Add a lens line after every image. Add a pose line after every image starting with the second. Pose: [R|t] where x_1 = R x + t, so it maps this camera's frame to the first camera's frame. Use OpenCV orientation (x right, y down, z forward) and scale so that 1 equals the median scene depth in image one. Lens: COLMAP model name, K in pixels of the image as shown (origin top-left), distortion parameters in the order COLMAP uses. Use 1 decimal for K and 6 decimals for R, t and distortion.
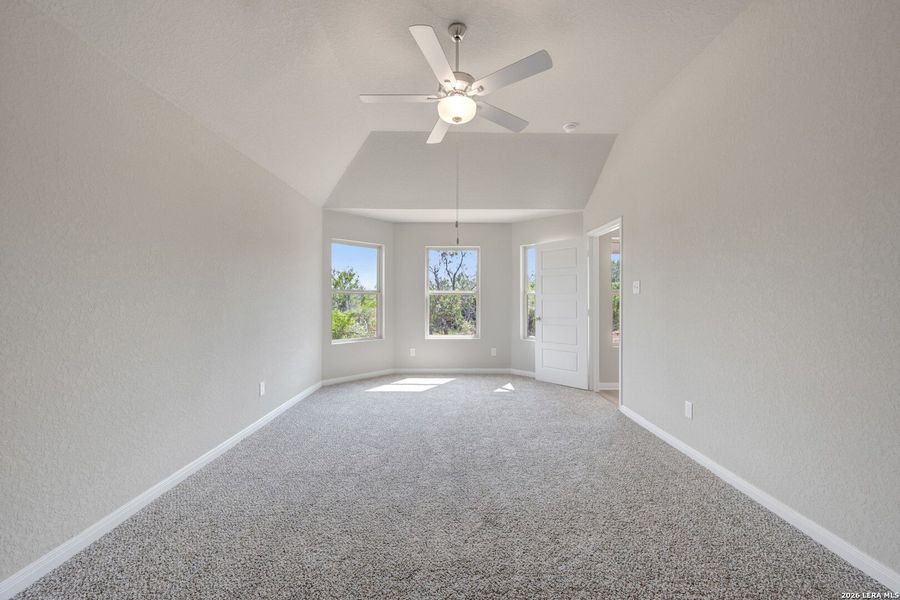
lens RADIAL K [[357.9, 0, 449.5], [0, 357.9, 300.1], [0, 0, 1]] dist [0.000628, -0.000174]
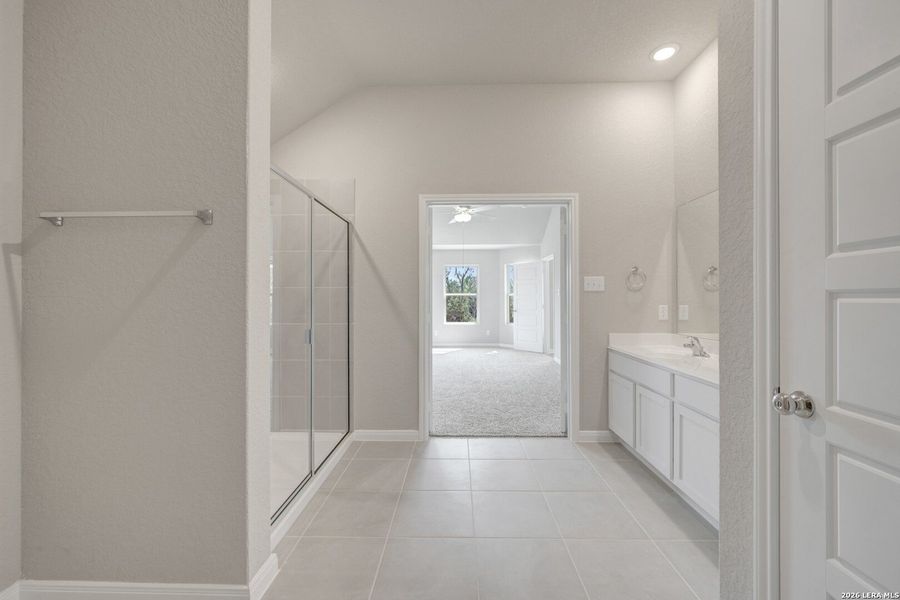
lens RADIAL K [[357.9, 0, 451.9], [0, 357.9, 300.1], [0, 0, 1]] dist [0.000628, -0.000174]
pose [[0.999821, -0.005131, -0.018226, -0.004252], [0.005148, 0.999986, 0.000896, 0.000970], [0.018221, -0.000989, 0.999833, -0.559726]]
